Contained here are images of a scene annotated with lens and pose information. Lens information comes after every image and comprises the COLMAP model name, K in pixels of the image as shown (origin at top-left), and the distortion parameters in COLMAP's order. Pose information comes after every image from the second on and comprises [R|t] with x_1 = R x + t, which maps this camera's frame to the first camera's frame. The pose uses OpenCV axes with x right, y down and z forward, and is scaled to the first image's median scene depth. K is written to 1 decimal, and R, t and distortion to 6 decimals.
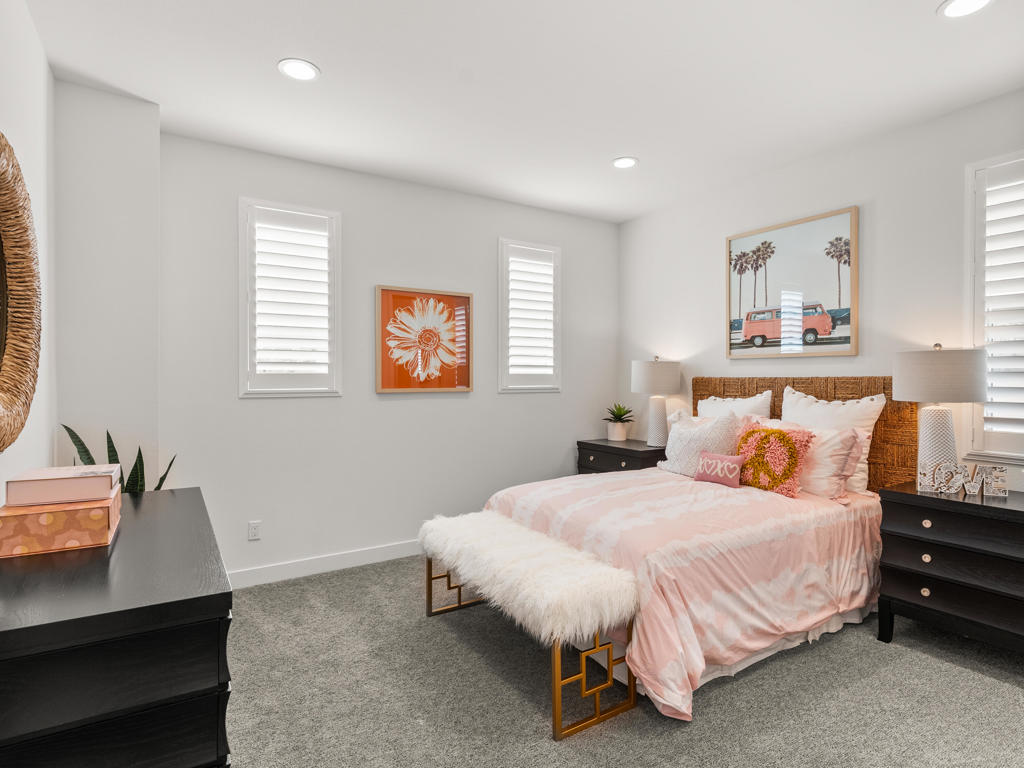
lens RADIAL K [[552.5, 0, 514.0], [0, 552.5, 386.7], [0, 0, 1]] dist [-0.007247, 0.000396]
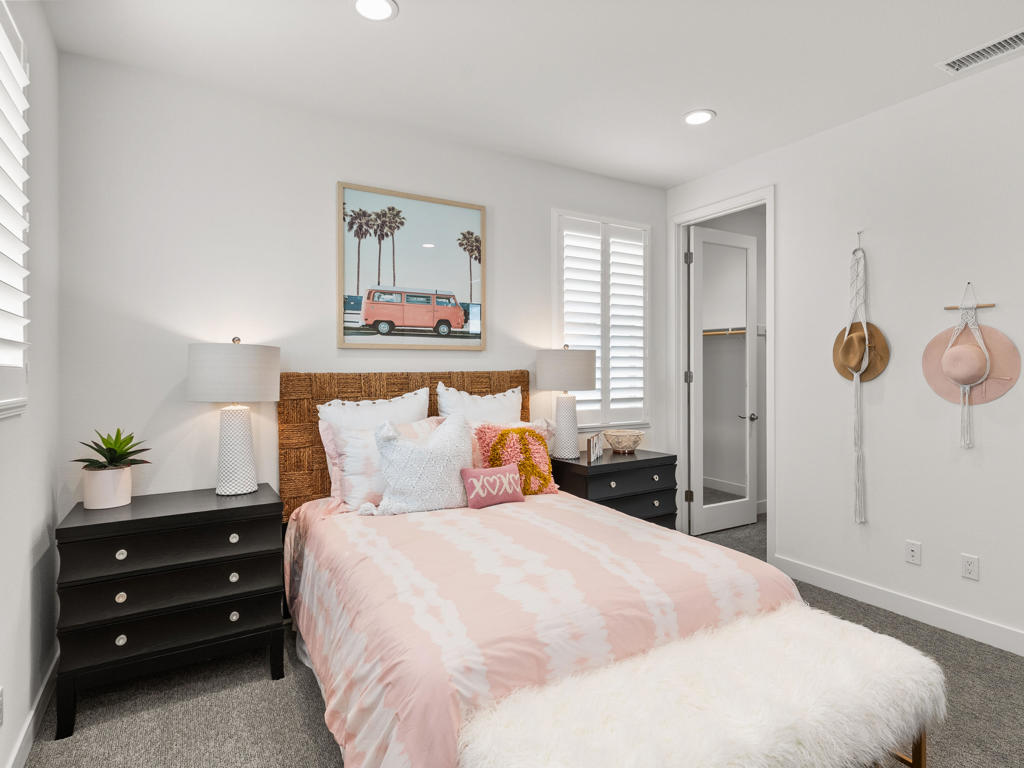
lens RADIAL K [[552.5, 0, 516.5], [0, 552.5, 374.3], [0, 0, 1]] dist [-0.007247, 0.000396]
pose [[0.018838, -0.003958, 0.999815, -0.363288], [0.024456, 0.999695, 0.003497, -0.012647], [-0.999523, 0.024386, 0.018929, 0.800626]]
